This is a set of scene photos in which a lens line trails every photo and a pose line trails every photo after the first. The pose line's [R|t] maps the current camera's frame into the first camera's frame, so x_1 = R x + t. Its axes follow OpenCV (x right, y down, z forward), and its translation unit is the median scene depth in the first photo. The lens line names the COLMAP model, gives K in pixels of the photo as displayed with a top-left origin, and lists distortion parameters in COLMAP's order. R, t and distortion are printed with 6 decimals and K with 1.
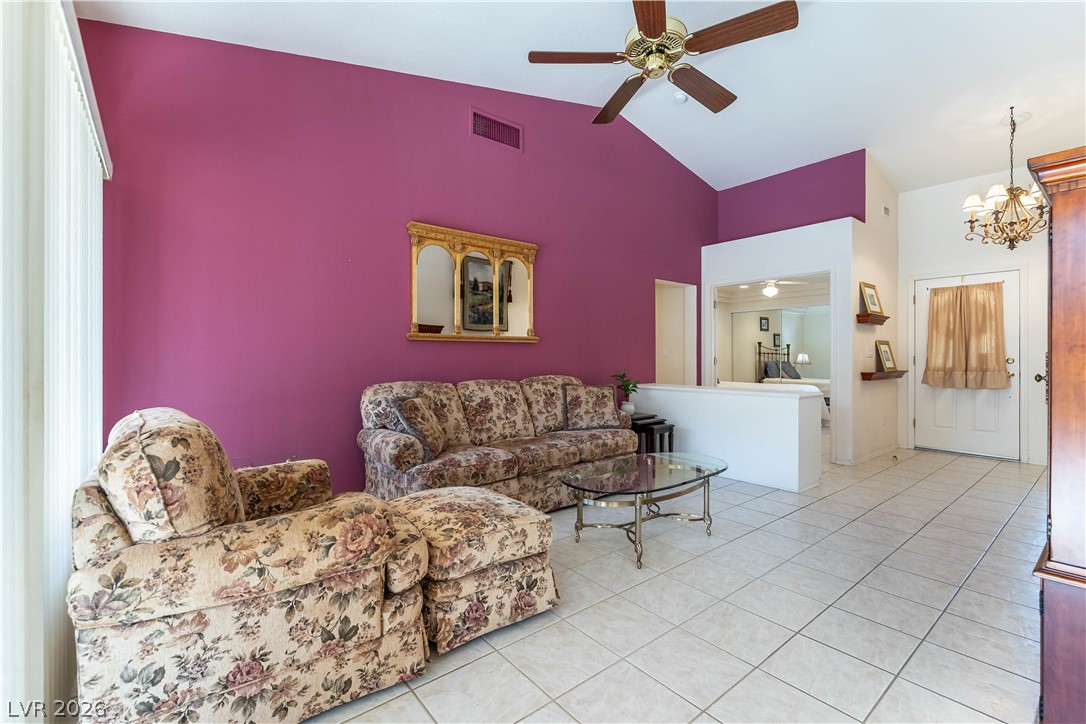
lens RADIAL K [[471.2, 0, 545.9], [0, 471.2, 362.4], [0, 0, 1]] dist [-0.001834, -0.000926]
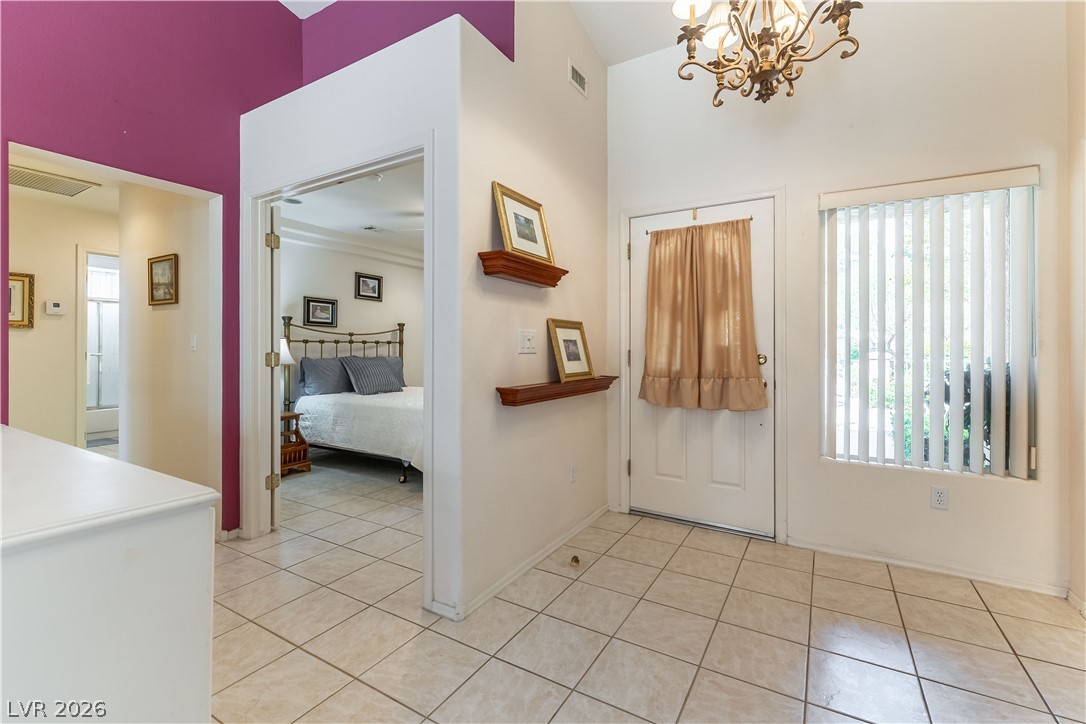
lens RADIAL K [[471.2, 0, 543.8], [0, 471.2, 351.7], [0, 0, 1]] dist [-0.001834, -0.000926]
pose [[0.938618, -0.000406, 0.344959, 0.518516], [0.002013, 0.999989, -0.004302, -0.010001], [-0.344953, 0.004732, 0.938608, 0.529626]]
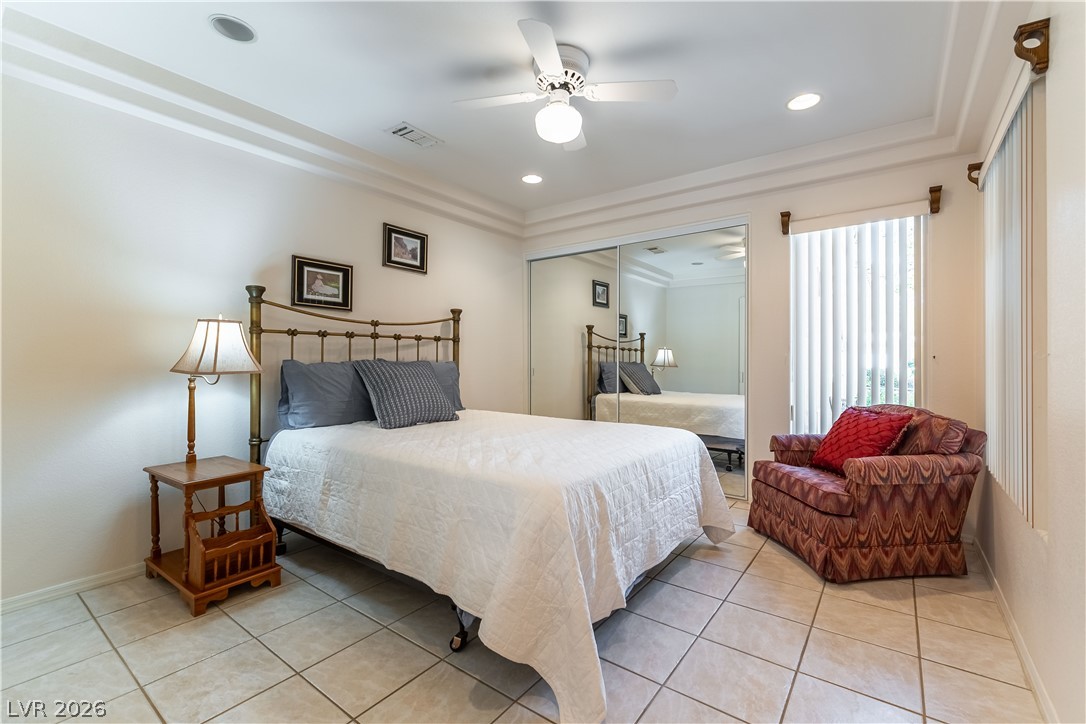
lens RADIAL K [[471.2, 0, 545.3], [0, 471.2, 358.9], [0, 0, 1]] dist [-0.001834, -0.000926]
pose [[0.970433, 0.001478, 0.241364, 0.545823], [0.001254, 0.999937, -0.011167, 0.000603], [-0.241366, 0.011140, 0.970370, 0.982608]]
